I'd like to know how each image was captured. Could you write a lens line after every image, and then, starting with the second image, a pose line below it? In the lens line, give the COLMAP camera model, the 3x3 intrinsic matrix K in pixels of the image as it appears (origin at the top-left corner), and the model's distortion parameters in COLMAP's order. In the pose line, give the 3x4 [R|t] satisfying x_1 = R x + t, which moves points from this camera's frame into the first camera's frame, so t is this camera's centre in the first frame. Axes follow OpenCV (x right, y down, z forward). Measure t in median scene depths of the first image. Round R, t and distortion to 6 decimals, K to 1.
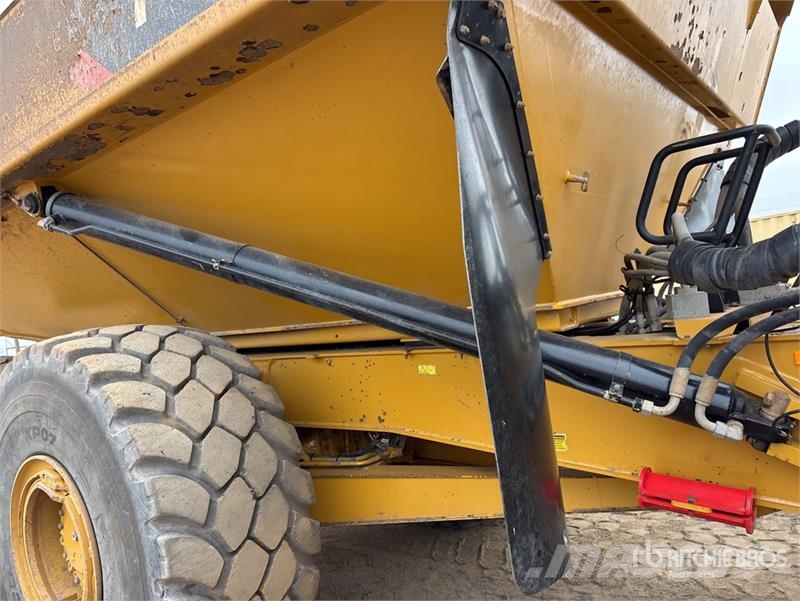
lens RADIAL K [[610.6, 0, 396.2], [0, 610.6, 299.2], [0, 0, 1]] dist [0.067050, -0.076813]
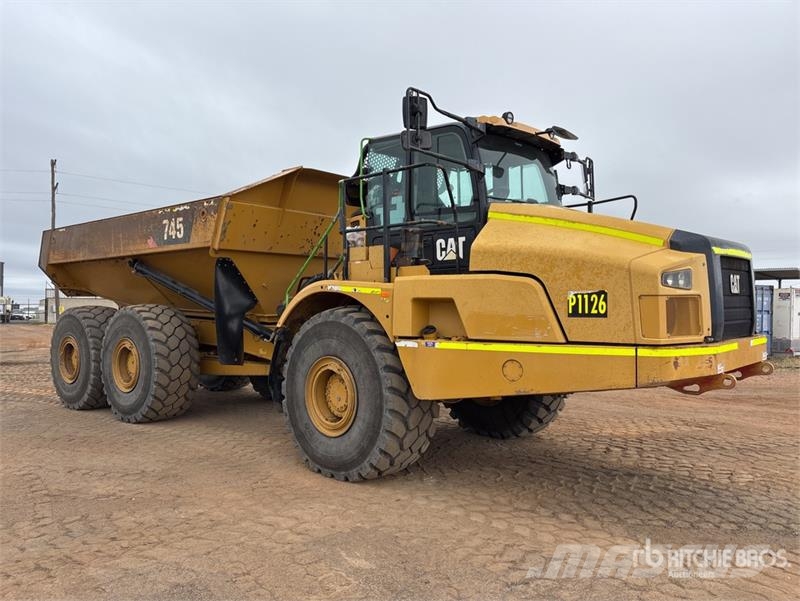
lens RADIAL K [[610.6, 0, 396.2], [0, 610.6, 299.2], [0, 0, 1]] dist [0.067050, -0.076813]
pose [[0.990997, 0.129375, -0.034444, 1.134281], [-0.128911, 0.991537, 0.015370, -0.240552], [0.036141, -0.010792, 0.999288, -2.656932]]
